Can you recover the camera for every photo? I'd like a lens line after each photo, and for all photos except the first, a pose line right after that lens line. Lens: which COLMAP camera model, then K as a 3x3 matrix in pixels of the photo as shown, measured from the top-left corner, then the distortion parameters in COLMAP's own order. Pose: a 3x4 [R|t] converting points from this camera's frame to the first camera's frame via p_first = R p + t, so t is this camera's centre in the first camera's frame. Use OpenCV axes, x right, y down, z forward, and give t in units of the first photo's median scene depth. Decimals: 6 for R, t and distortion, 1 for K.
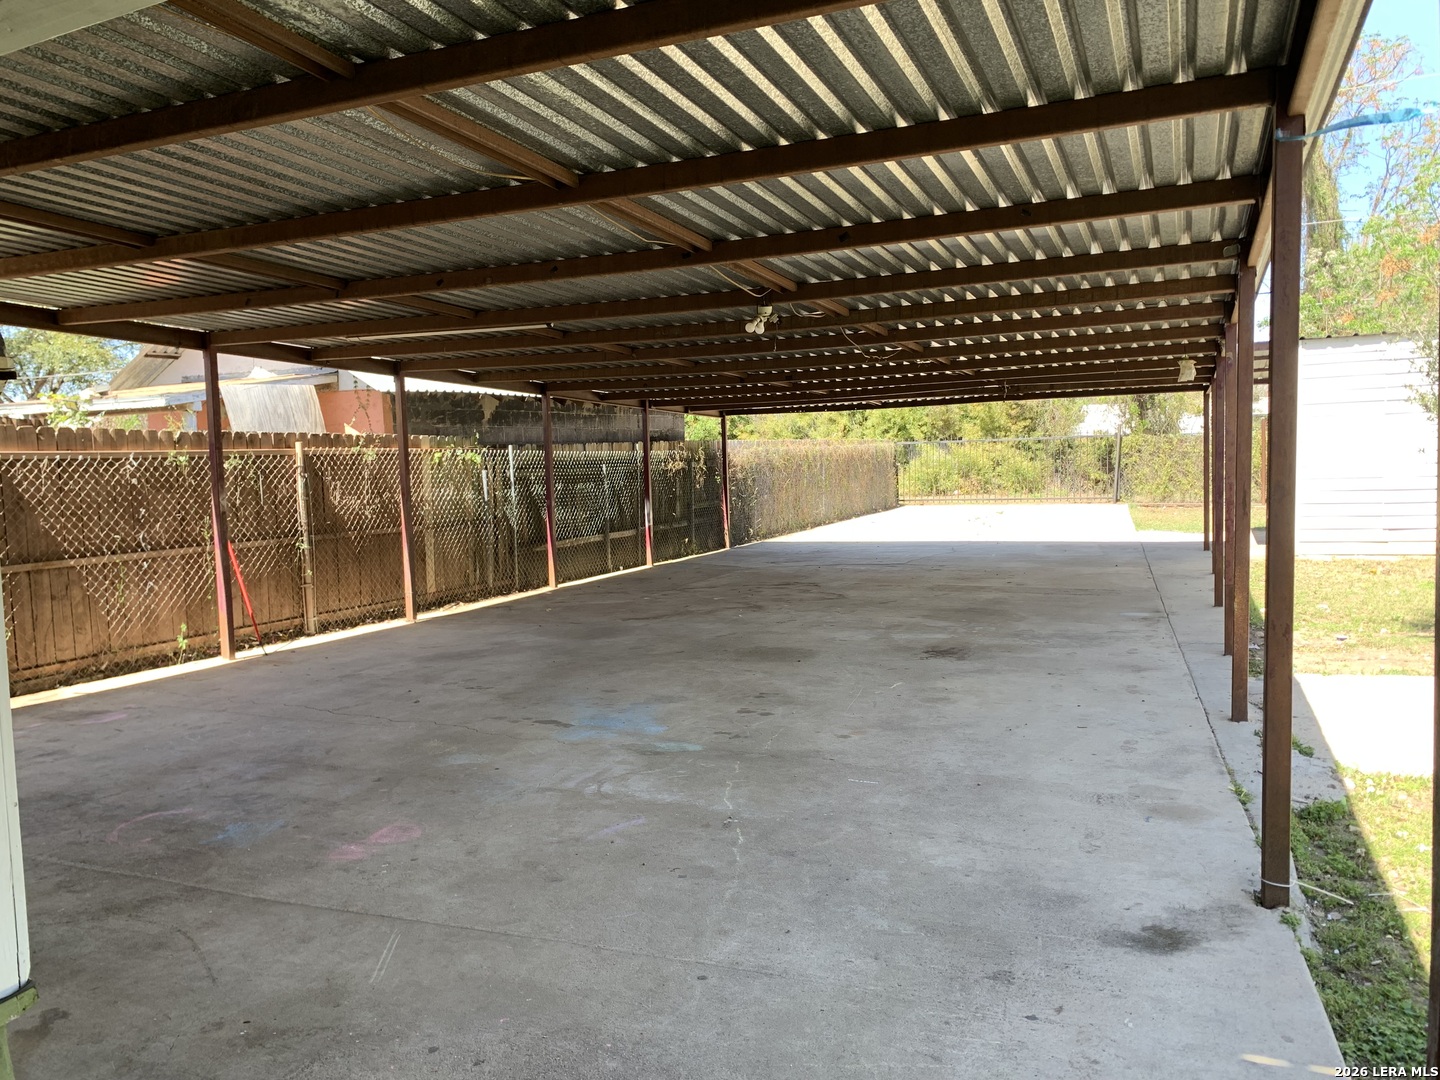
lens RADIAL K [[1112.3, 0, 718.7], [0, 1112.3, 546.9], [0, 0, 1]] dist [0.044765, -0.000349]
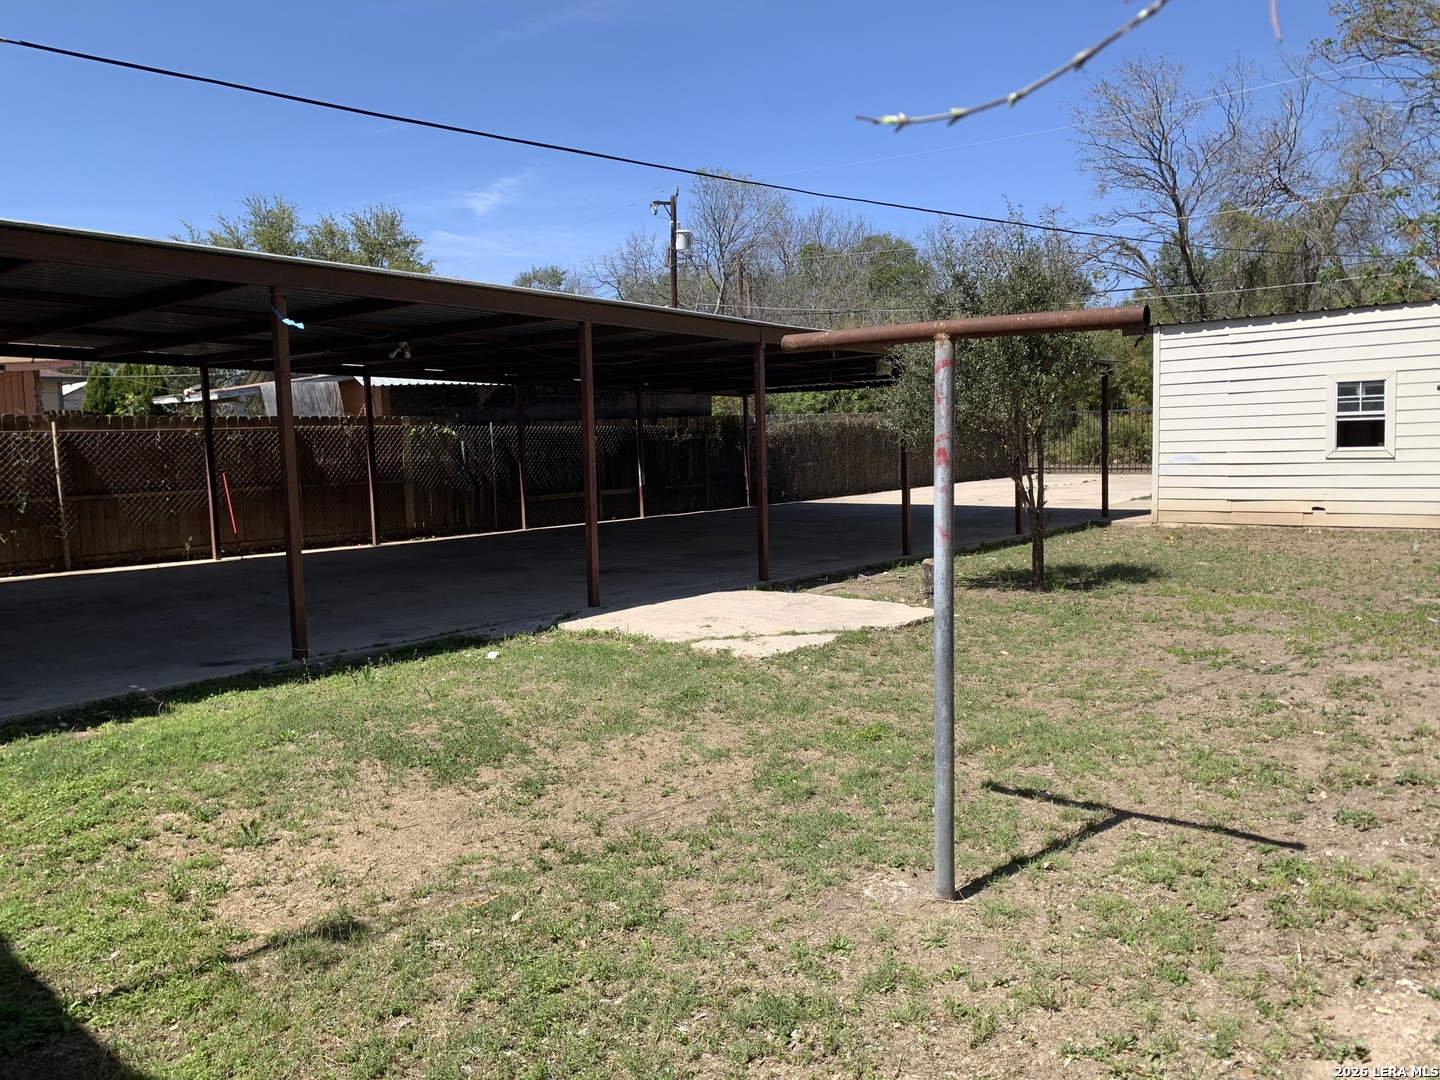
lens RADIAL K [[1112.3, 0, 724.3], [0, 1112.3, 538.5], [0, 0, 1]] dist [0.044765, -0.000349]
pose [[0.945948, 0.034353, -0.322493, 0.770877], [-0.026536, 0.999238, 0.028606, 0.005083], [0.323230, -0.018502, 0.946139, -0.281531]]
